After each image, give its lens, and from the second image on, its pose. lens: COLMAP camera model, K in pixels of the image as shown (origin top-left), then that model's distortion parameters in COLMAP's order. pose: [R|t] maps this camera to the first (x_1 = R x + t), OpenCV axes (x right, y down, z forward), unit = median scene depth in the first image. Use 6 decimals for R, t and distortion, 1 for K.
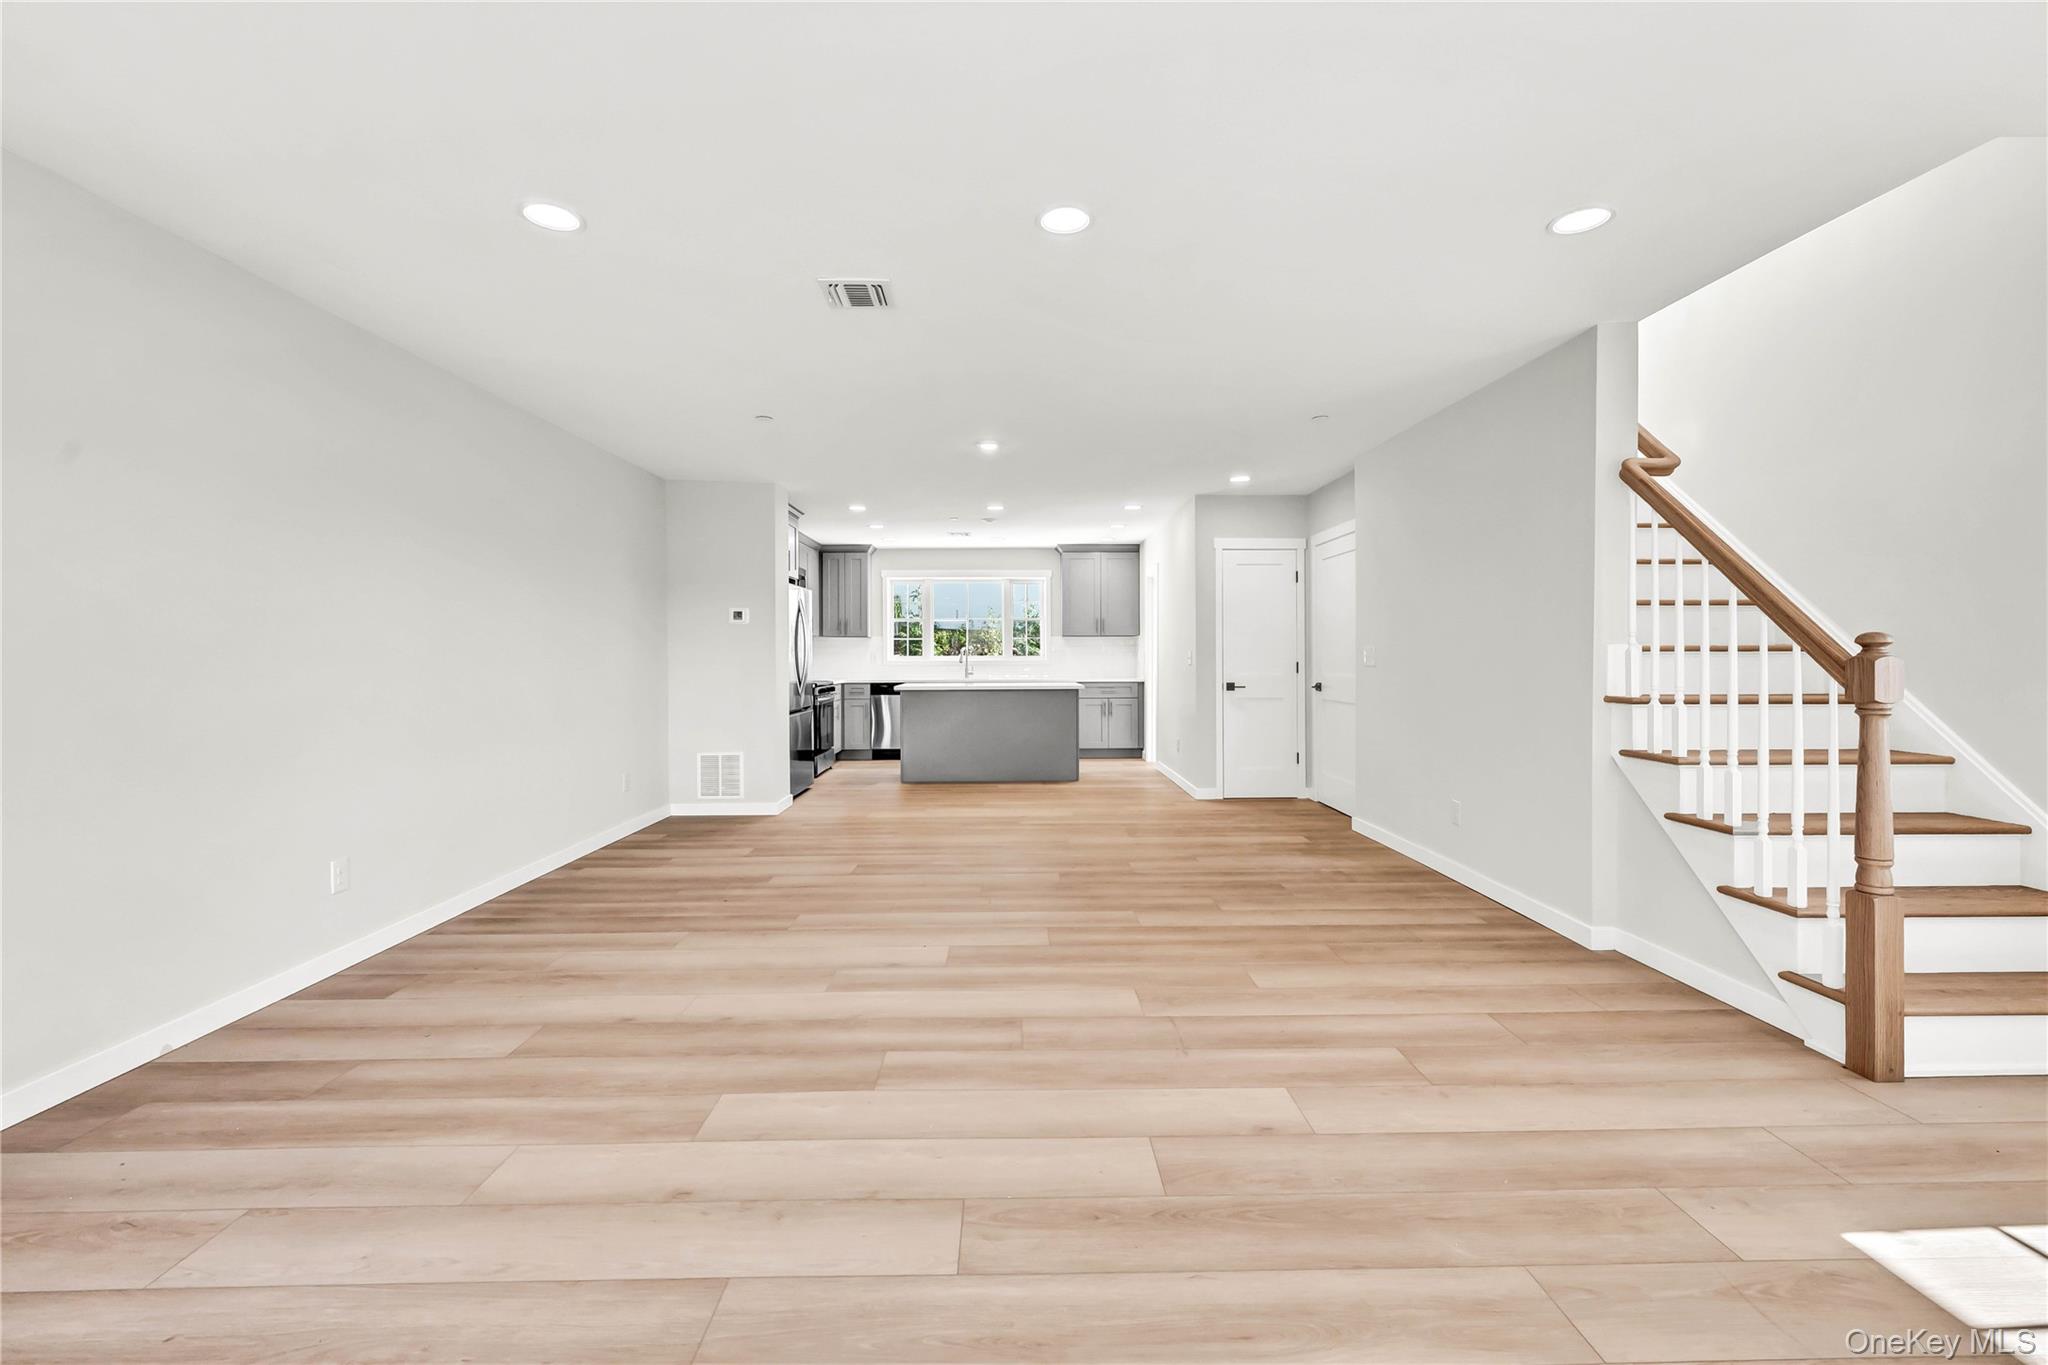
lens RADIAL K [[858.3, 0, 1026.4], [0, 858.3, 655.8], [0, 0, 1]] dist [-0.000559, -0.000178]
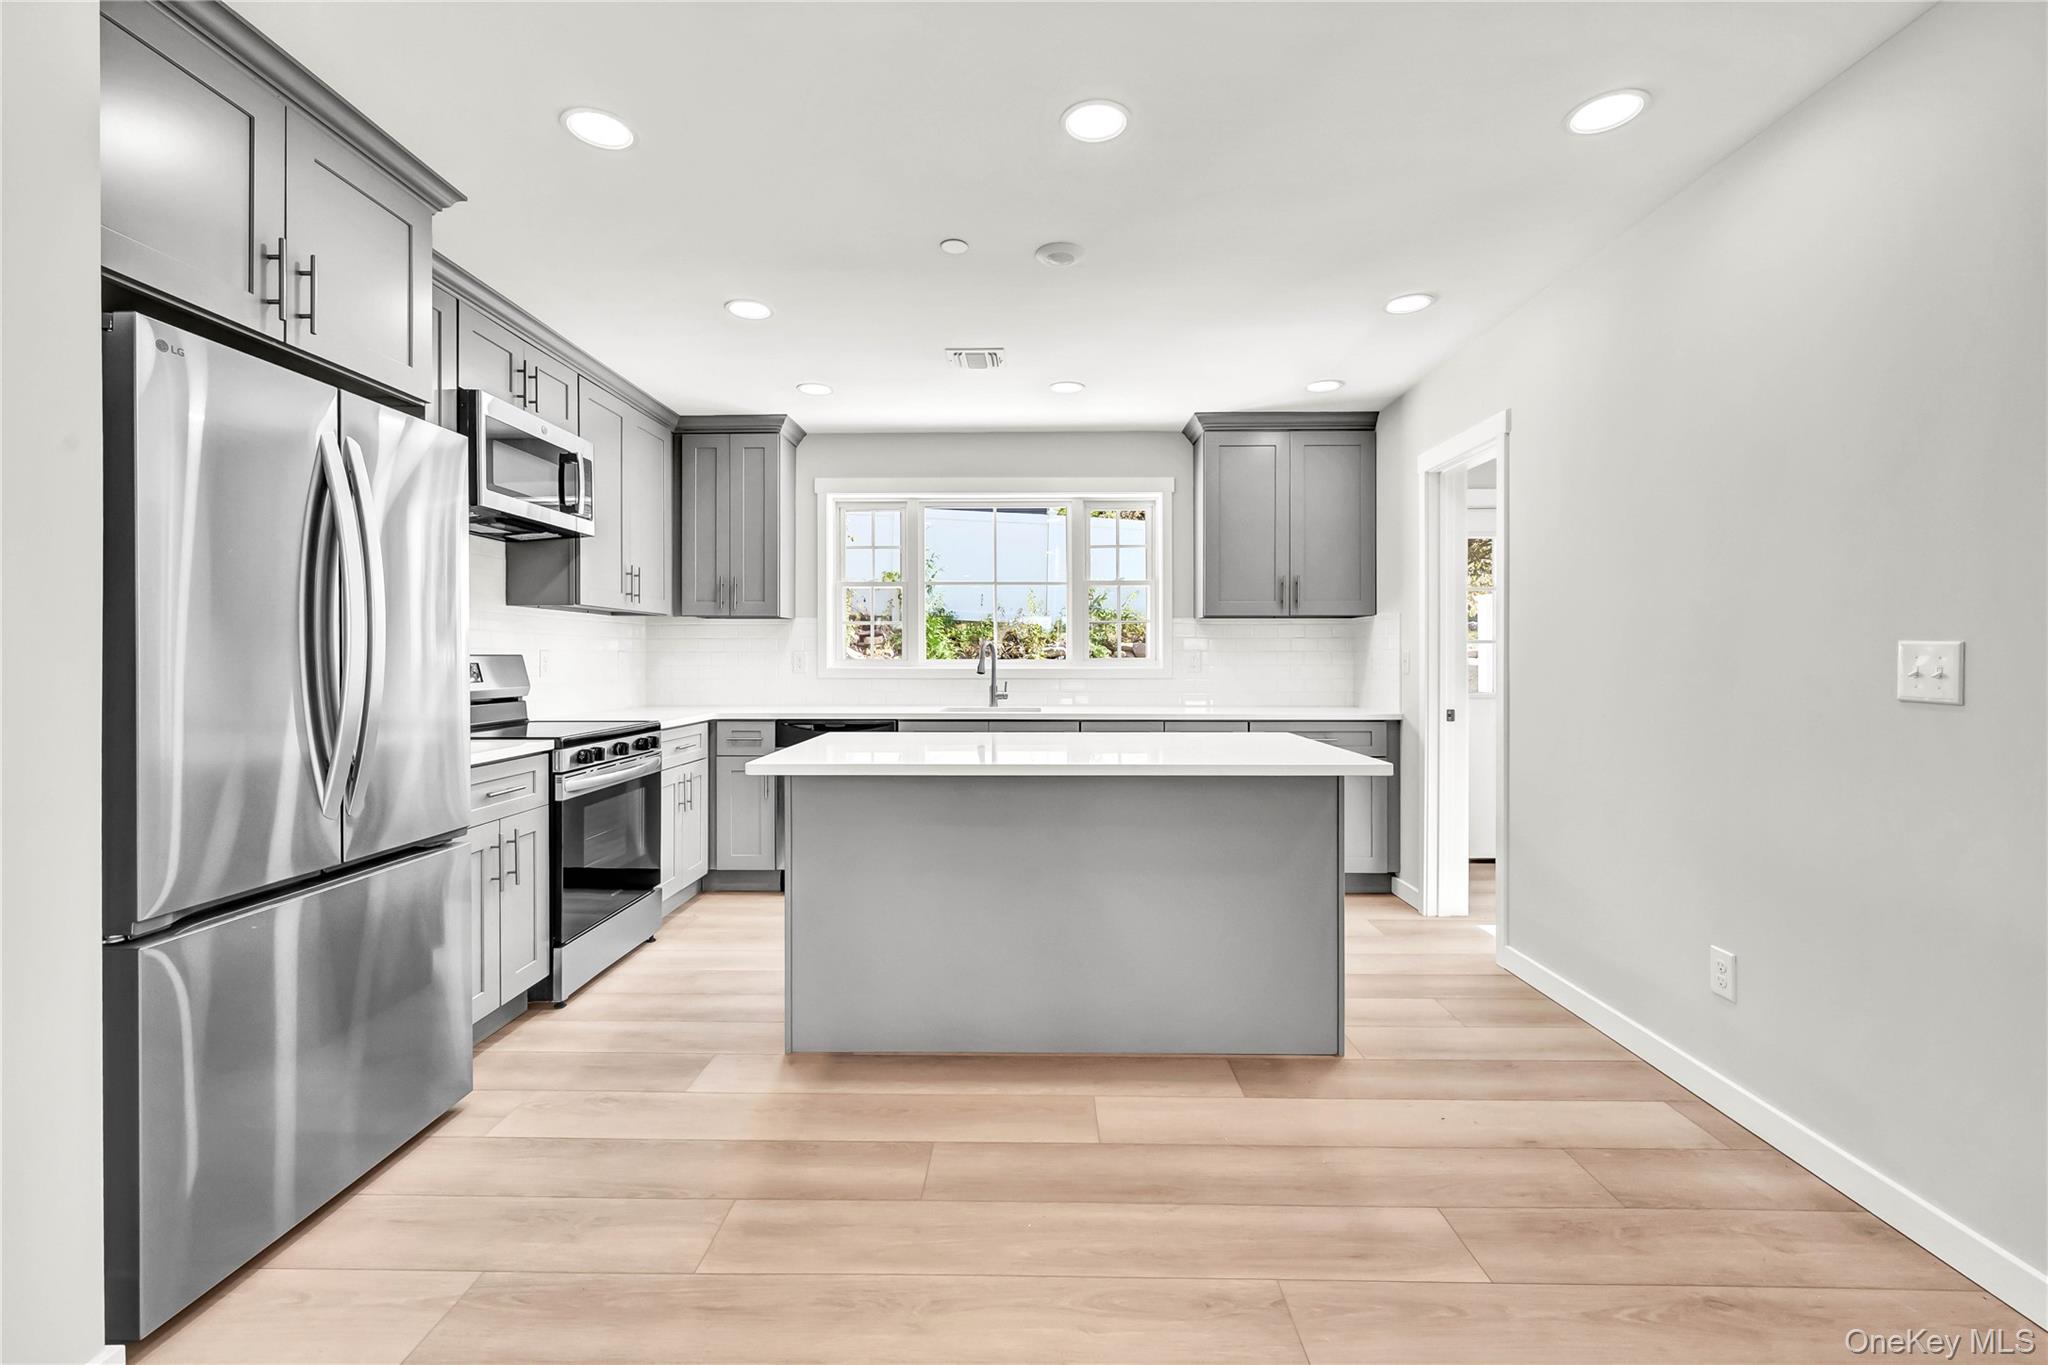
lens RADIAL K [[858.3, 0, 1026.4], [0, 858.3, 655.8], [0, 0, 1]] dist [-0.000559, -0.000178]
pose [[0.999464, 0.002593, -0.032627, -0.046375], [-0.002674, 0.999993, -0.002435, -0.000596], [0.032620, 0.002521, 0.999465, 0.682072]]
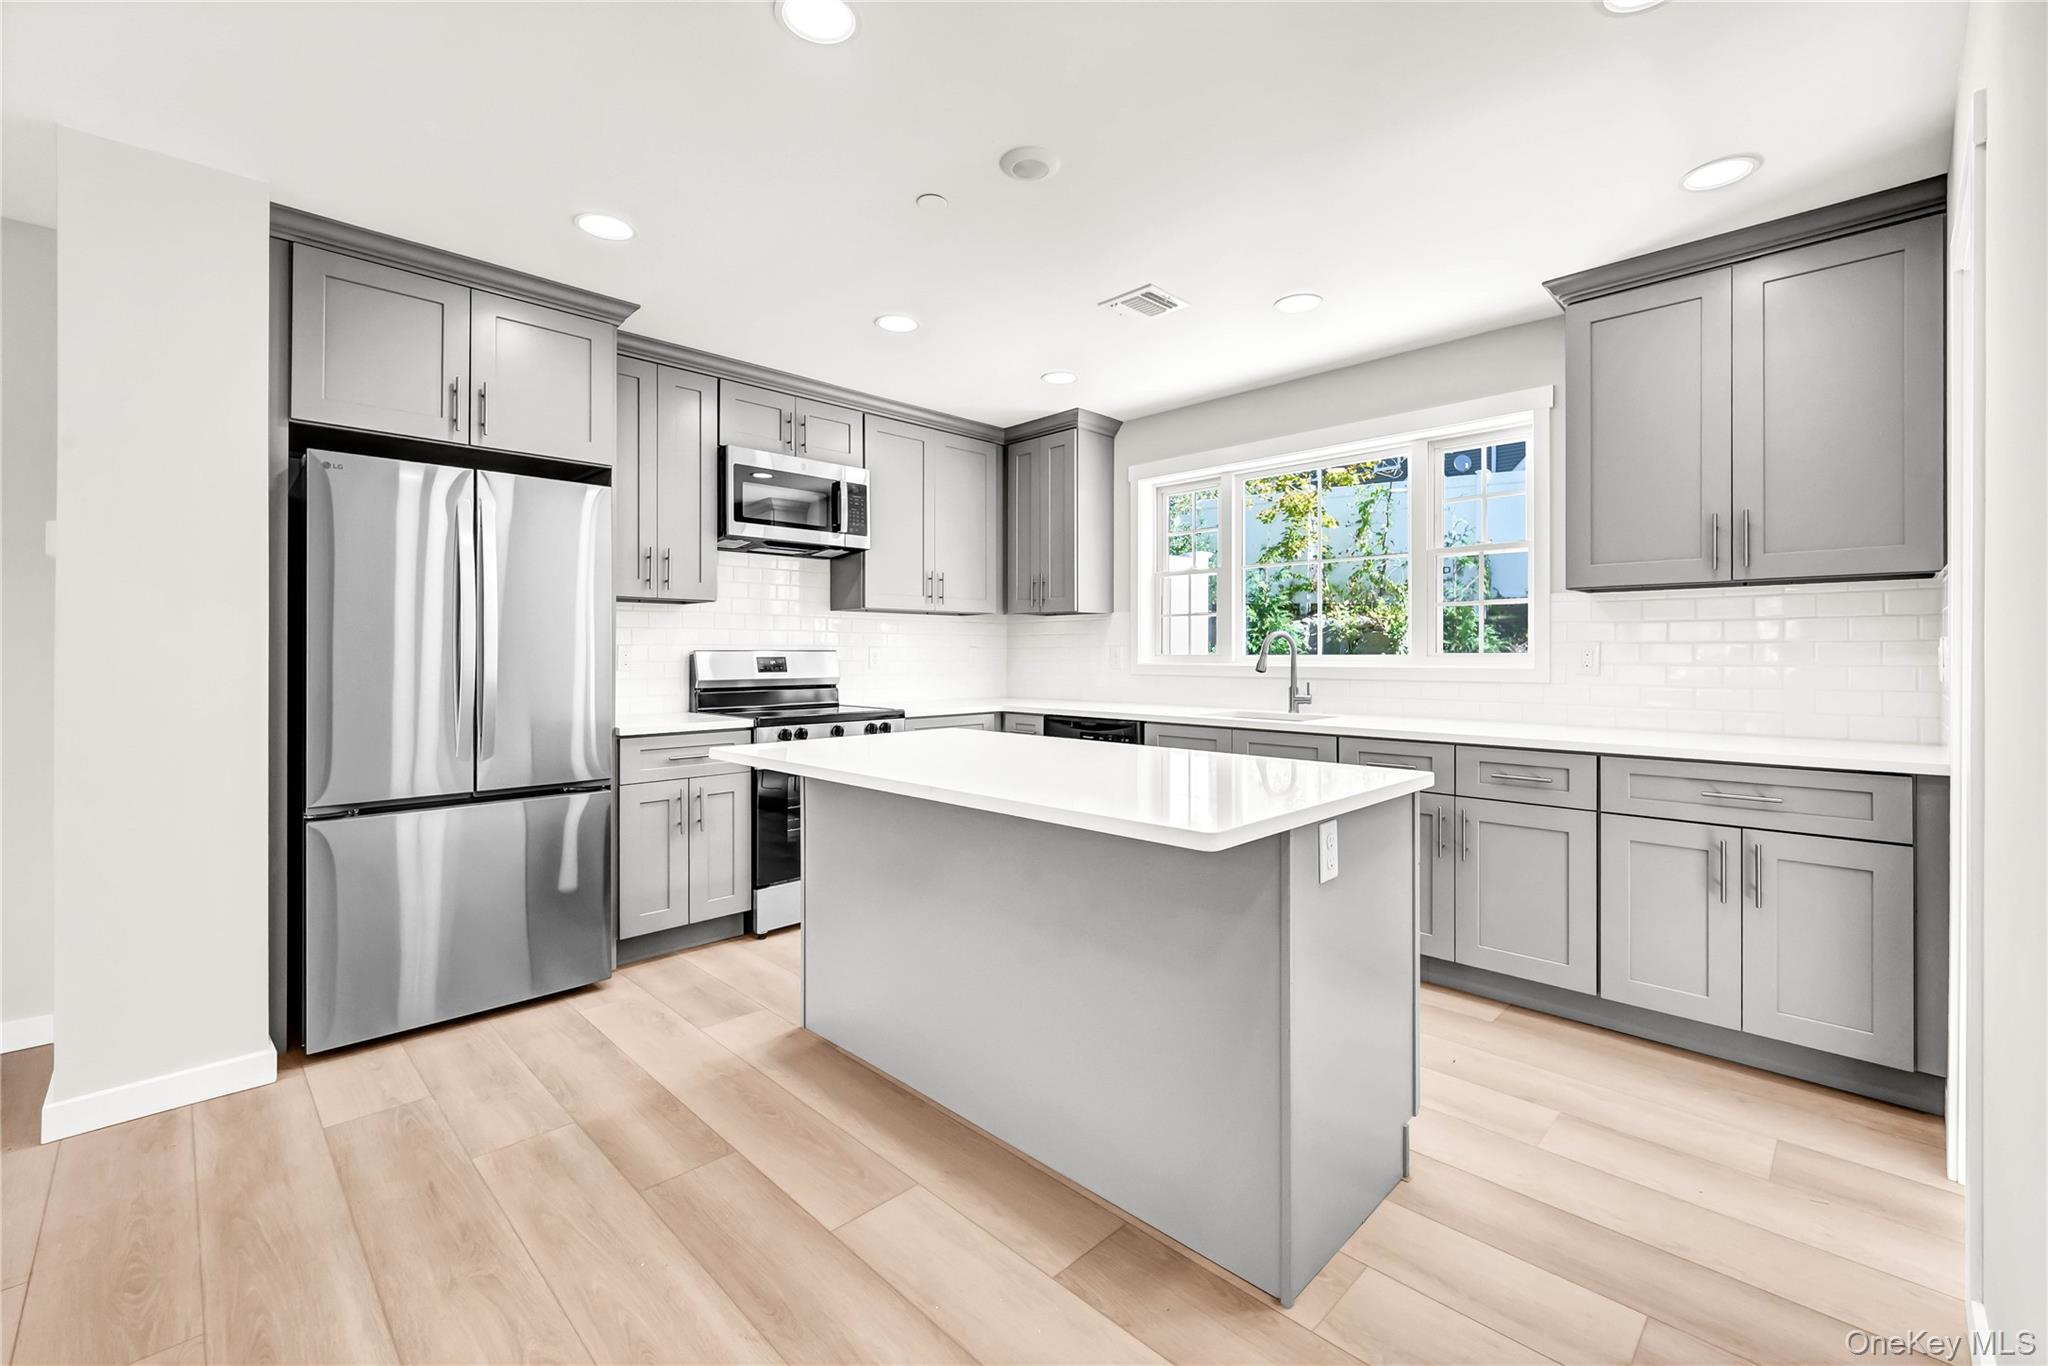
lens RADIAL K [[863.1, 0, 1019.9], [0, 863.1, 648.8], [0, 0, 1]] dist [-0.000474, -0.000168]
pose [[0.693791, -0.000140, -0.720177, 0.158802], [-0.002485, 0.999994, -0.002588, -0.001314], [0.720172, 0.003585, 0.693786, 0.824854]]
